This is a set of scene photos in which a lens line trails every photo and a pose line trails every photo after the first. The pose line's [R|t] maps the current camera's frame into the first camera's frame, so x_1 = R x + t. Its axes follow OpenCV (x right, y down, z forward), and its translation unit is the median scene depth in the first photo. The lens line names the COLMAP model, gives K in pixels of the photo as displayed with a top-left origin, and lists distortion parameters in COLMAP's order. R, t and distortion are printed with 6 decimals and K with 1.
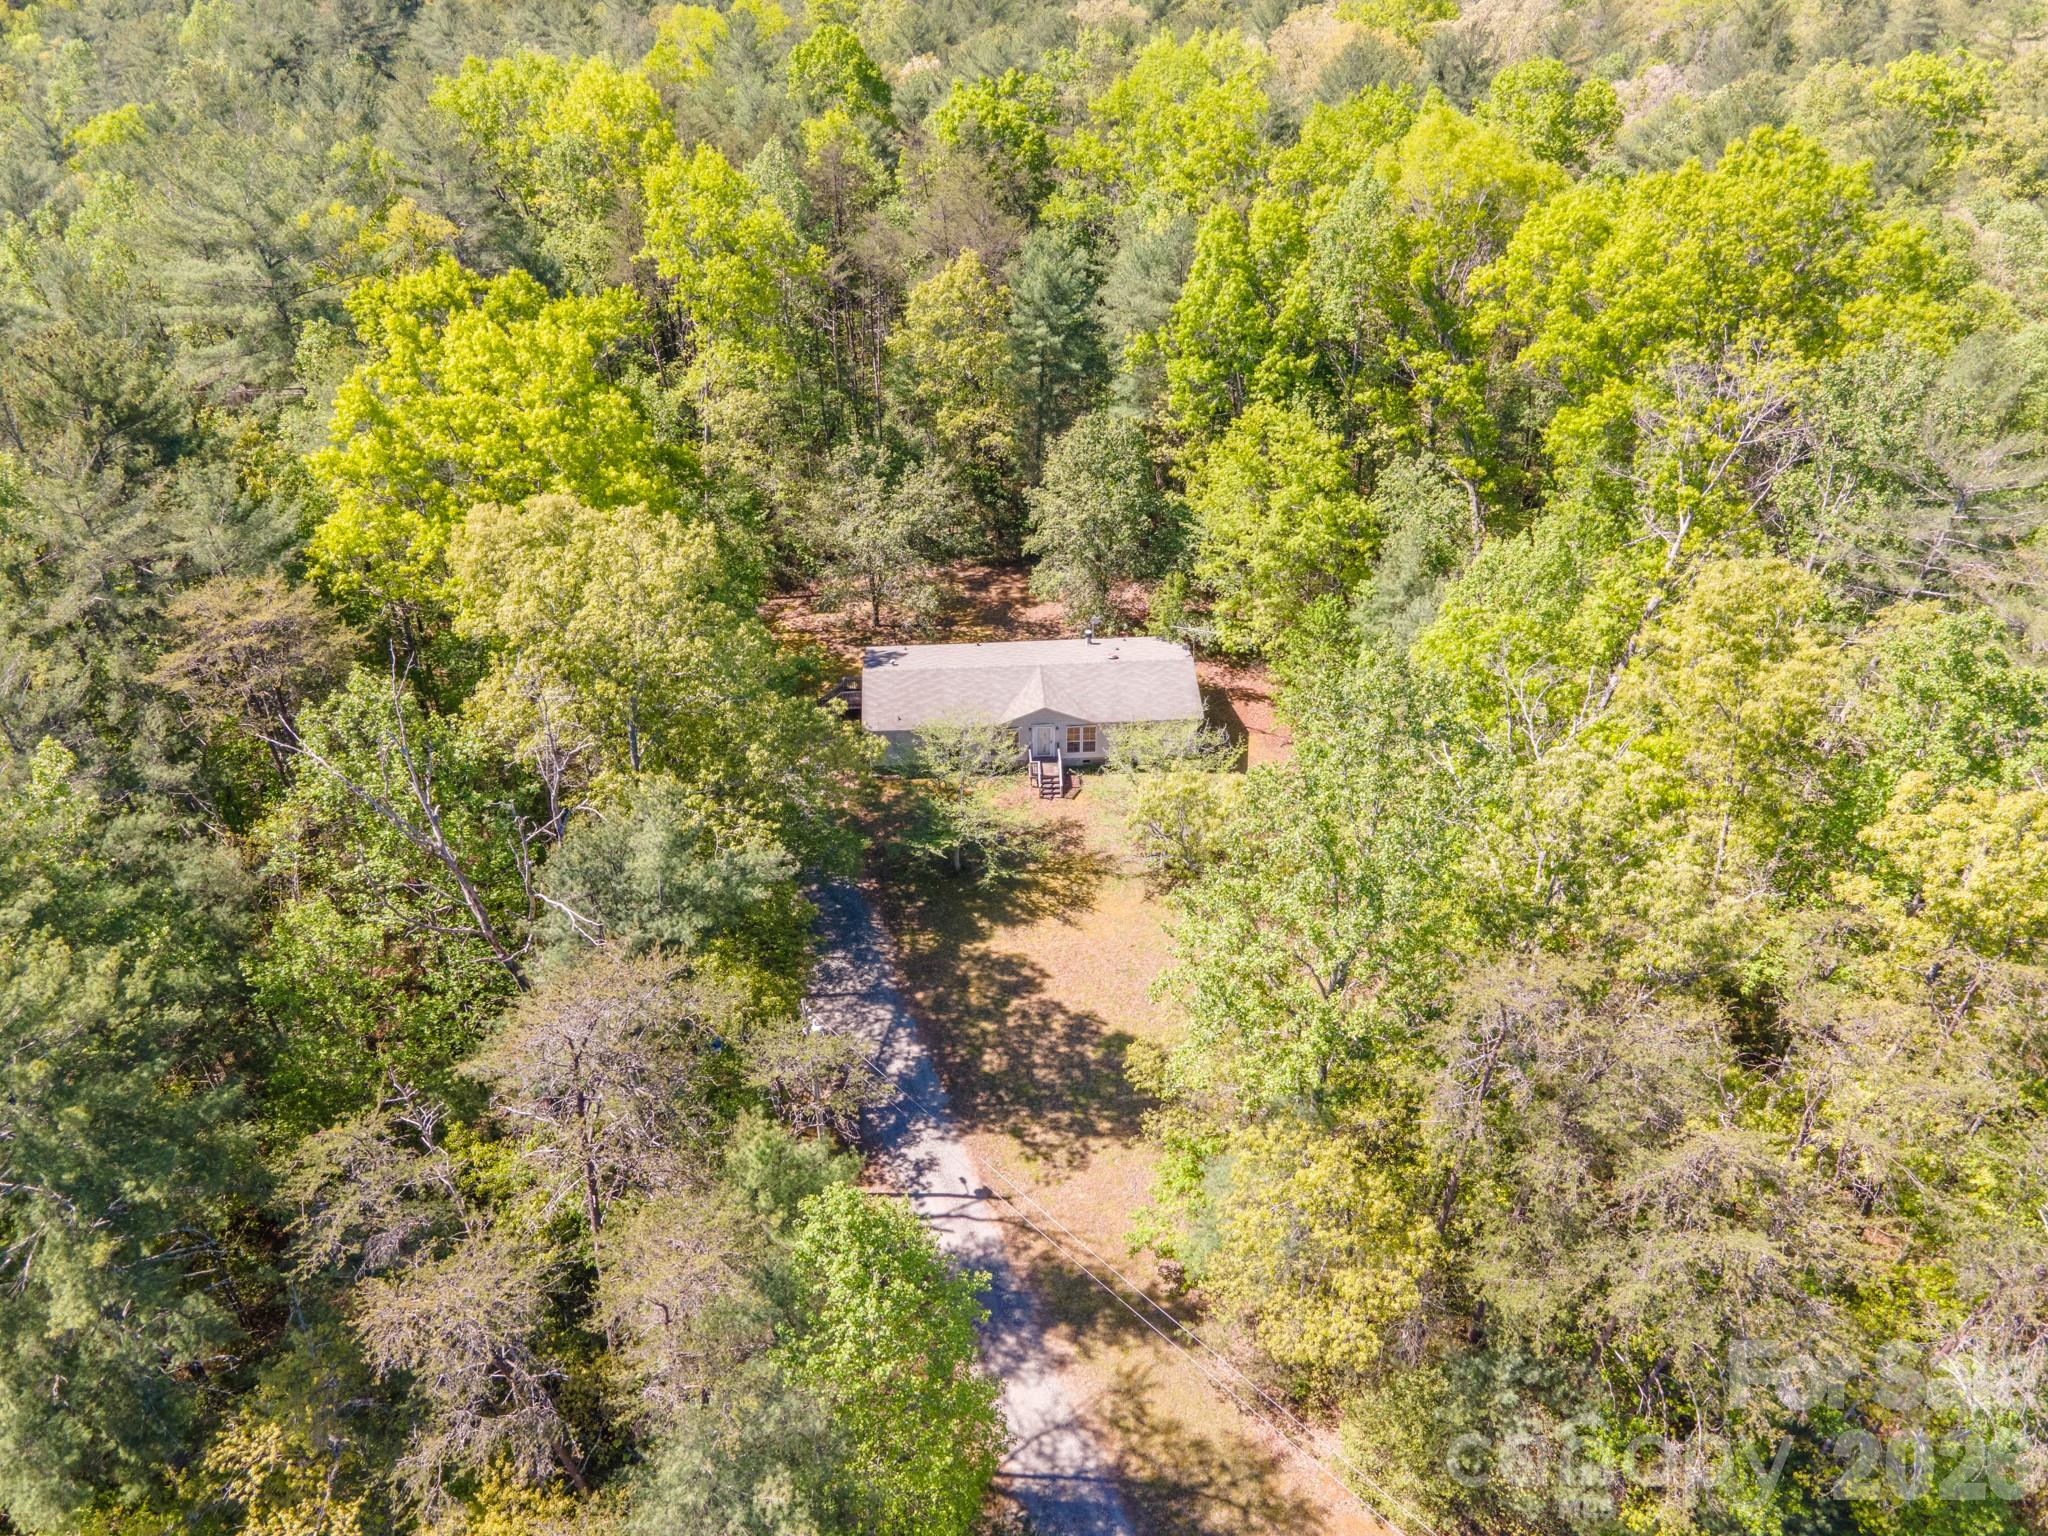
lens RADIAL K [[1401.6, 0, 1024.0], [0, 1401.6, 768.0], [0, 0, 1]] dist [0.001113, -0.000218]
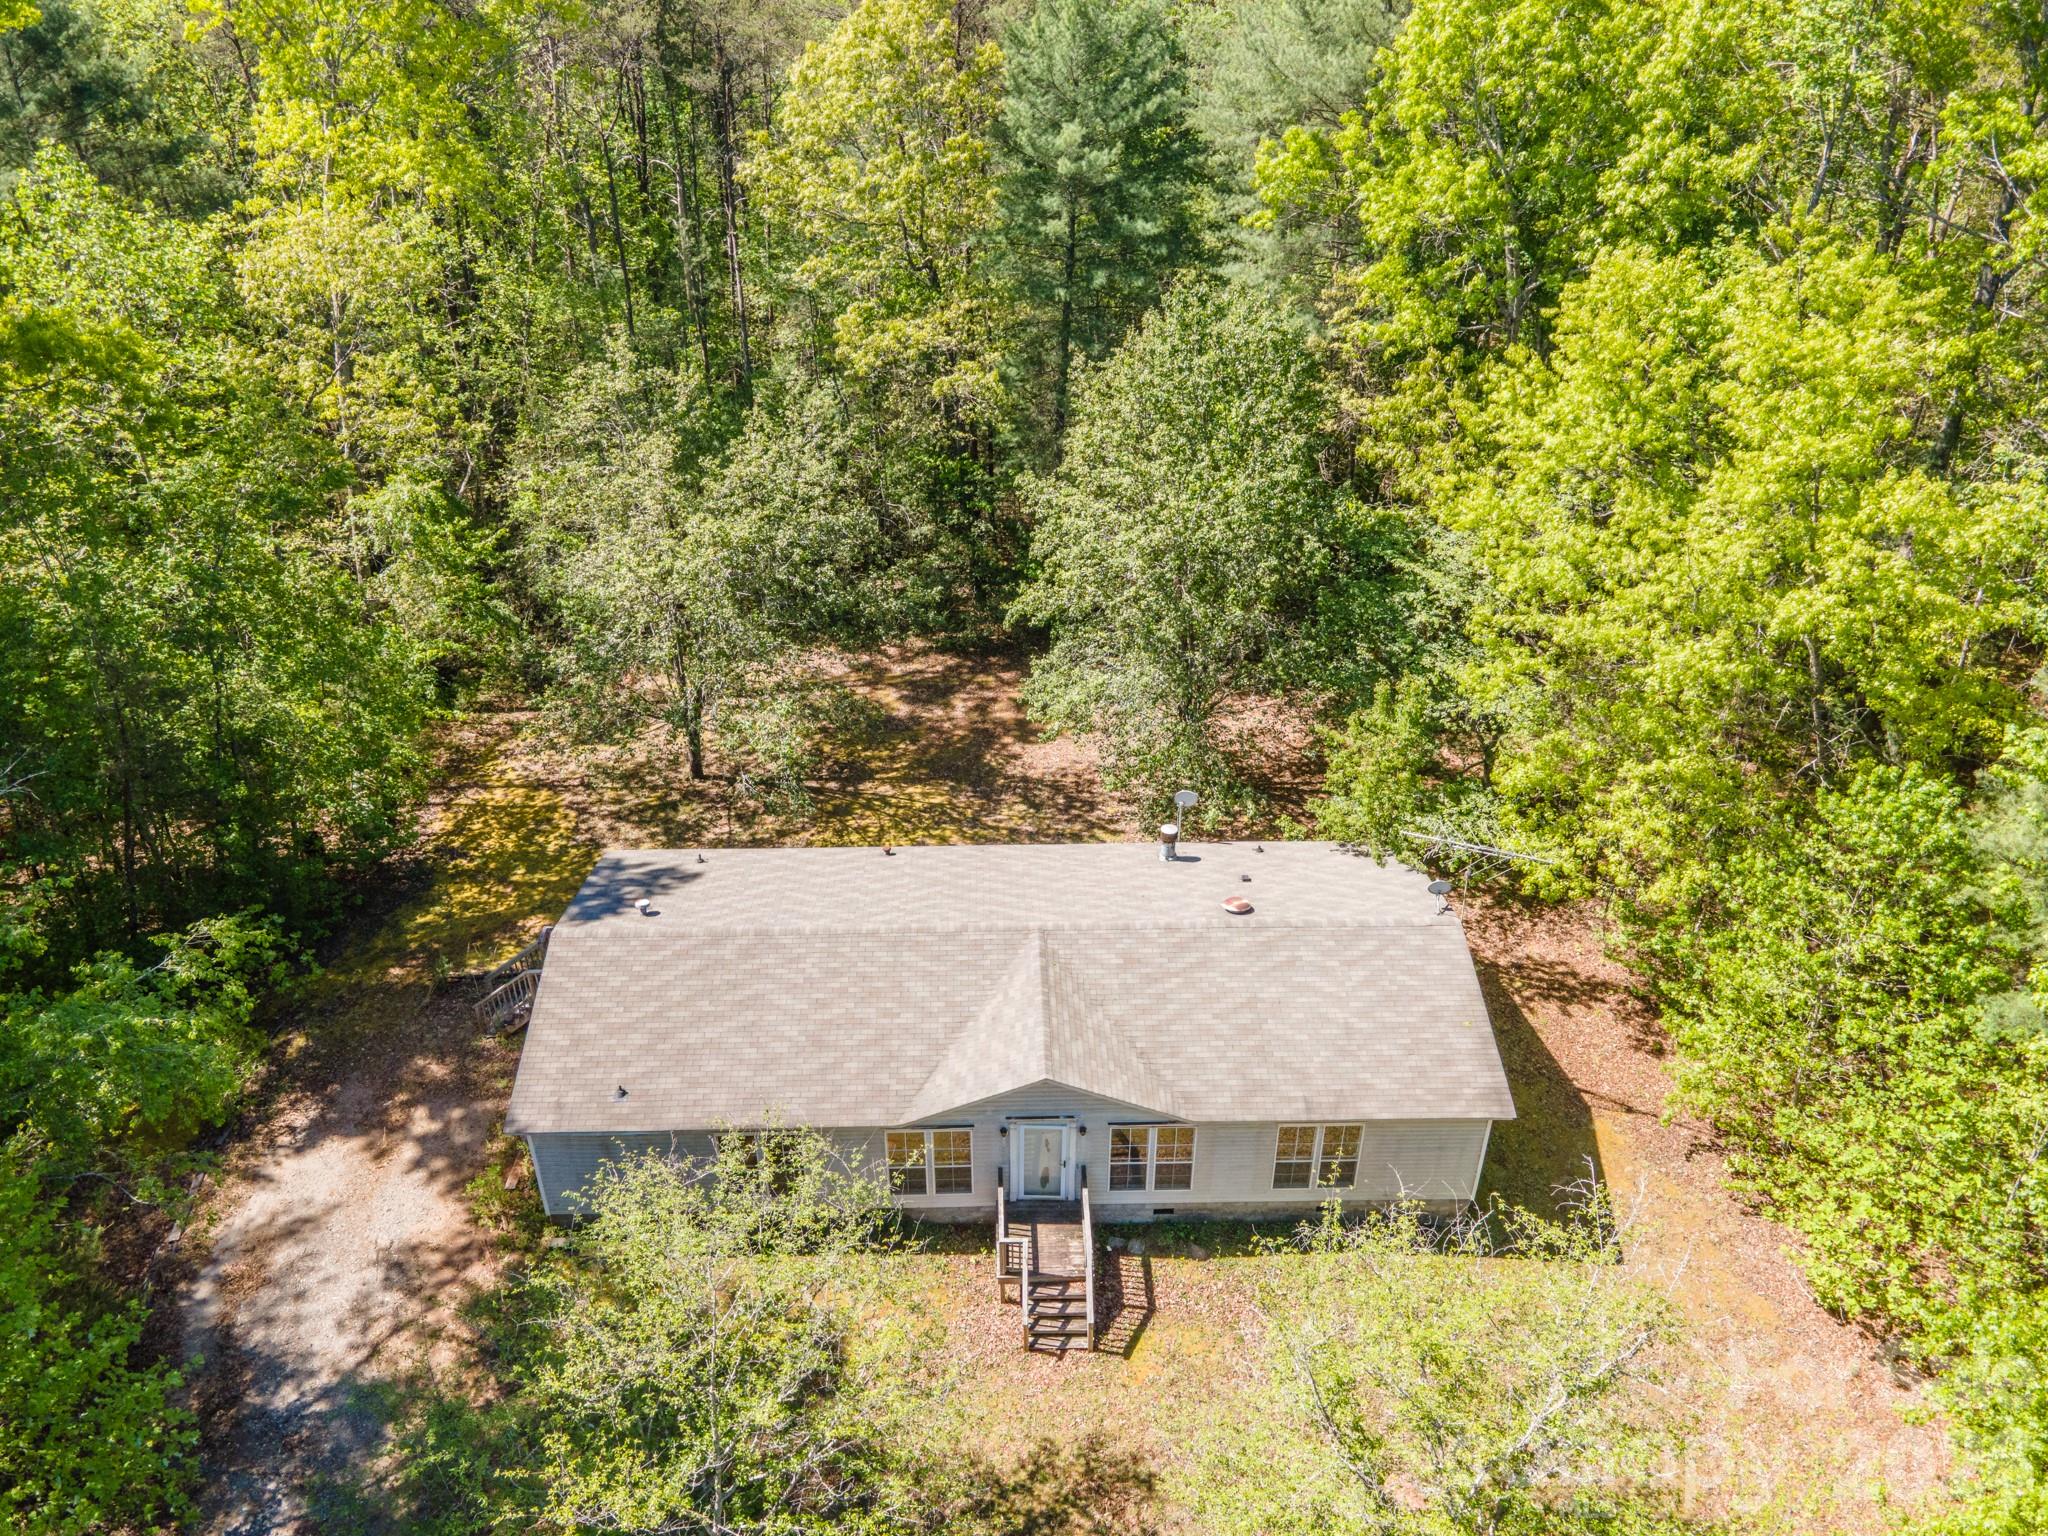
lens RADIAL K [[1401.6, 0, 1024.0], [0, 1401.6, 768.0], [0, 0, 1]] dist [0.001113, -0.000218]
pose [[0.999439, 0.024358, -0.022978, 0.013729], [-0.025673, 0.997941, -0.058780, -0.087234], [0.021499, 0.059337, 0.998006, 0.590321]]
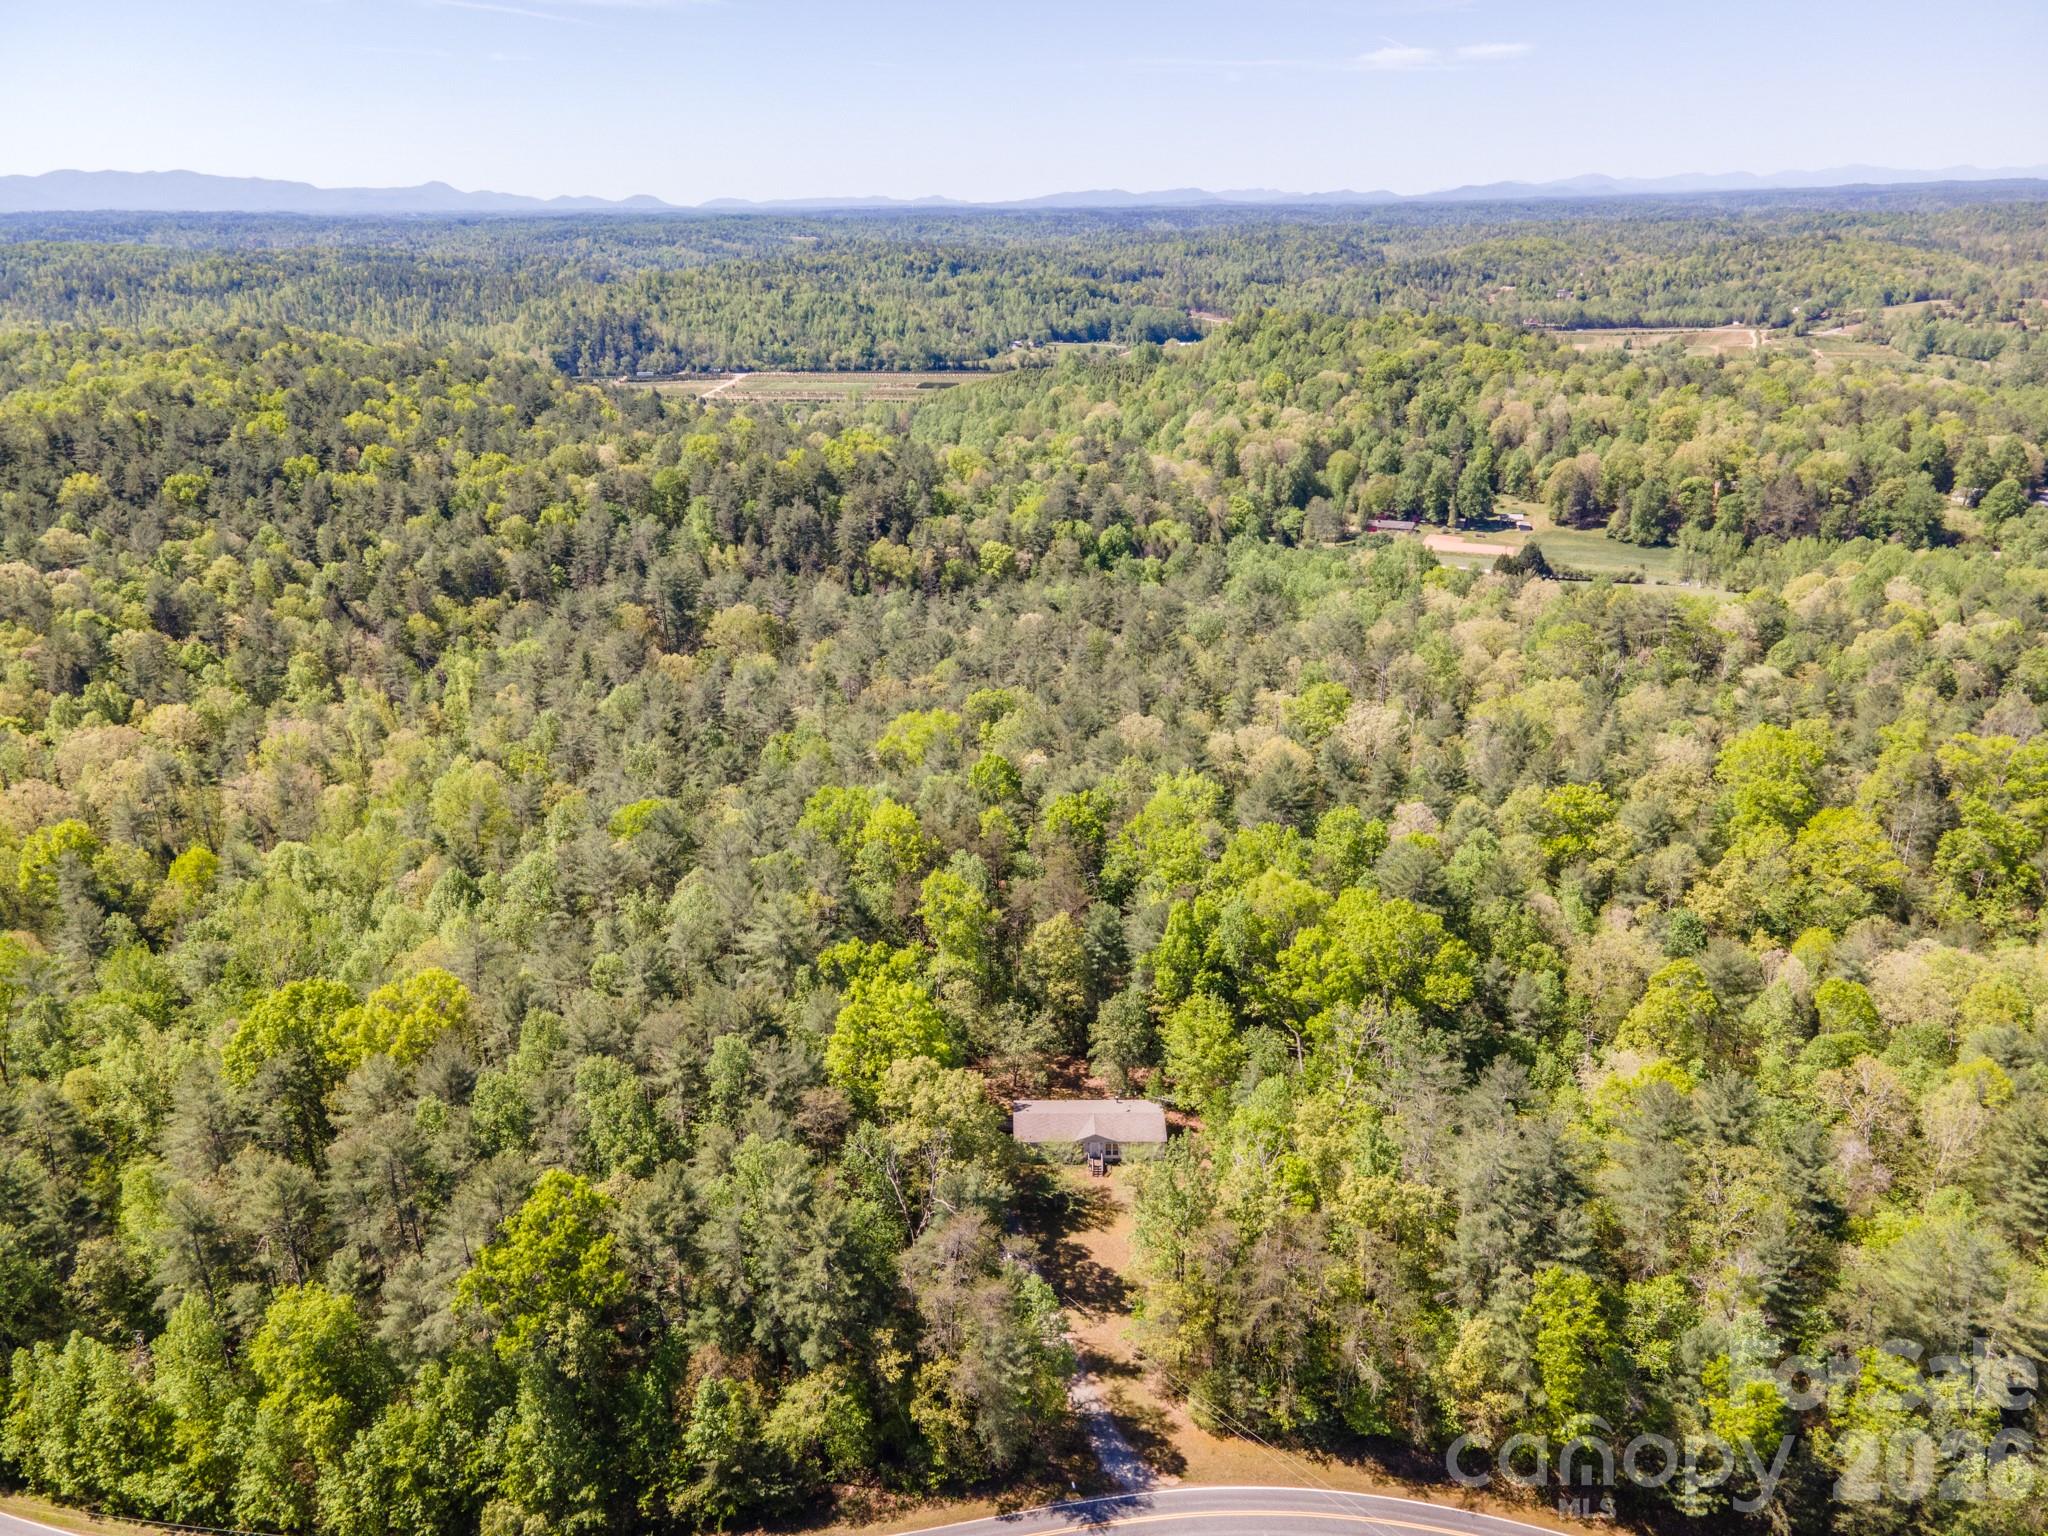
lens RADIAL K [[1401.6, 0, 1024.0], [0, 1401.6, 768.0], [0, 0, 1]] dist [0.001113, -0.000218]
pose [[0.998461, 0.021984, -0.050917, 0.002627], [-0.034817, 0.963085, -0.266937, -0.004063], [0.043169, 0.268298, 0.962368, -1.179268]]
